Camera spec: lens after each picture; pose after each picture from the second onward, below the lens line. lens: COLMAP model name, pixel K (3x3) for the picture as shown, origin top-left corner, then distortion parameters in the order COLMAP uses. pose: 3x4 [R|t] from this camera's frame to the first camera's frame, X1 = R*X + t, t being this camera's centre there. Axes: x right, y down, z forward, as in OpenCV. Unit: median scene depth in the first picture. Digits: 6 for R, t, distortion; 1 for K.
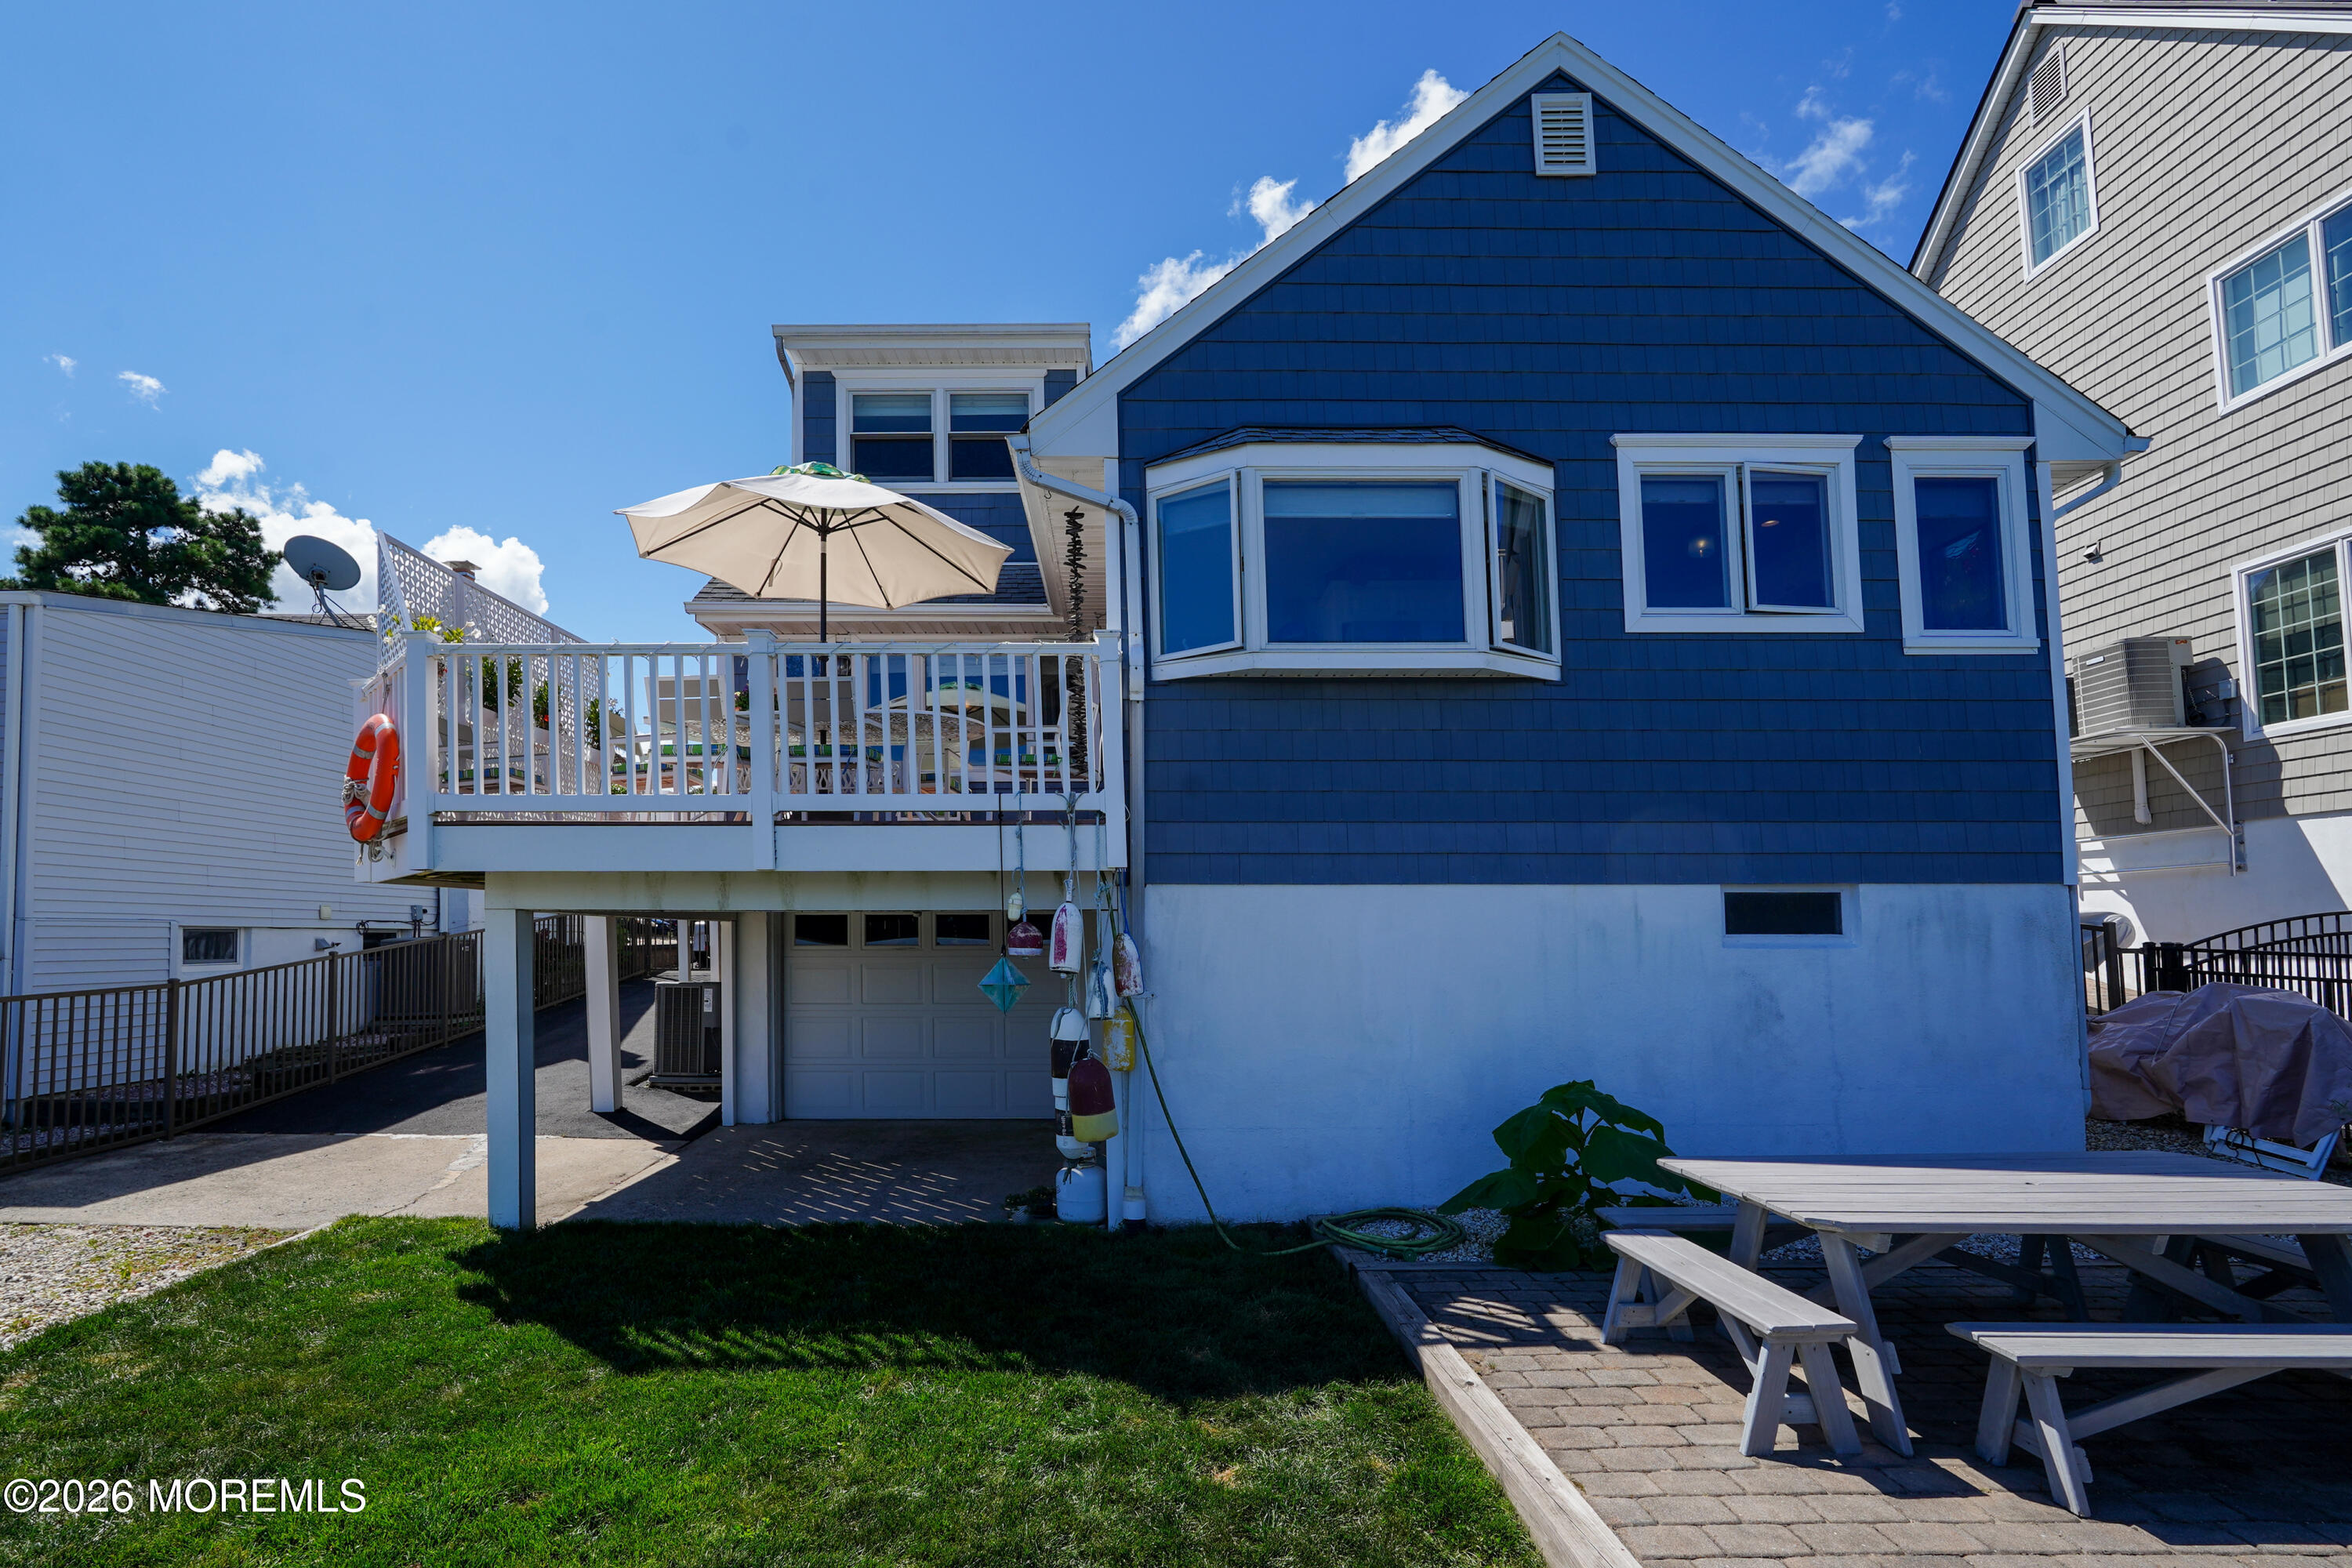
lens RADIAL K [[1083.8, 0, 852.8], [0, 1083.8, 883.9], [0, 0, 1]] dist [-0.002634, -0.000591]
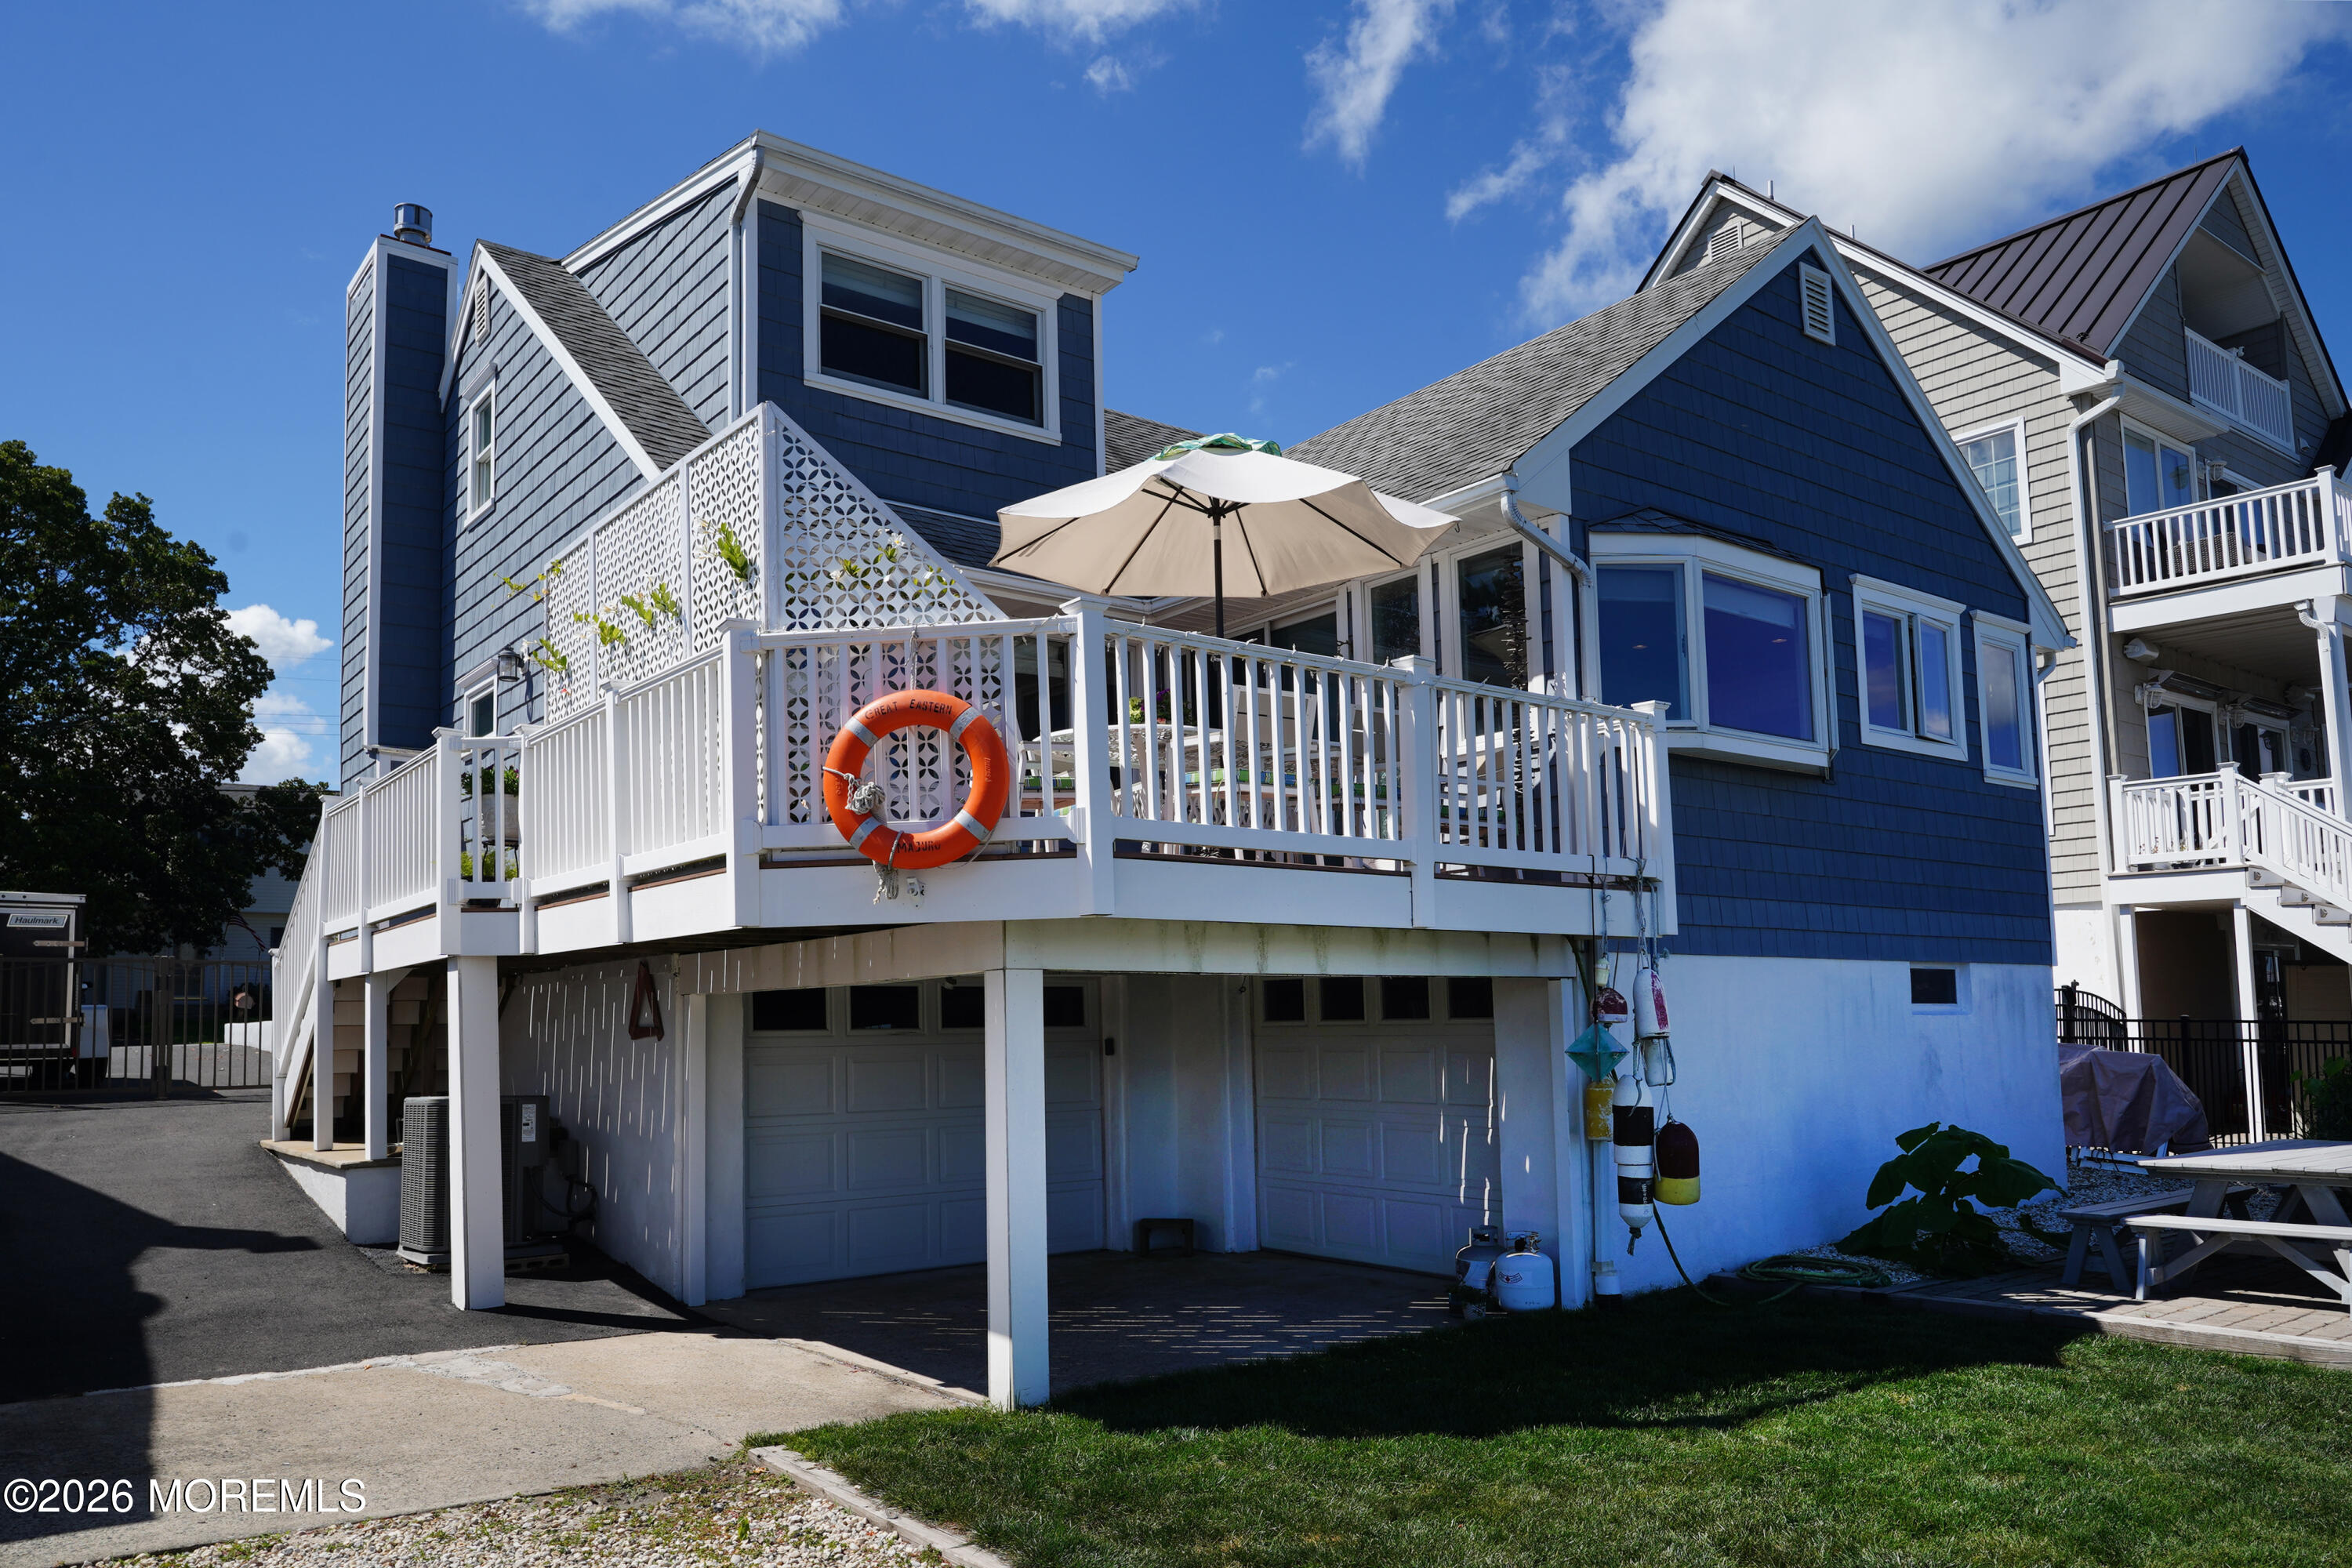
lens RADIAL K [[1621.0, 0, 1183.2], [0, 1621.0, 880.2], [0, 0, 1]] dist [0.003282, 0.003121]
pose [[0.795904, 0.045953, 0.603676, -0.914697], [-0.018619, 0.998501, -0.051461, 0.017558], [-0.605136, 0.029718, 0.795567, 0.057596]]
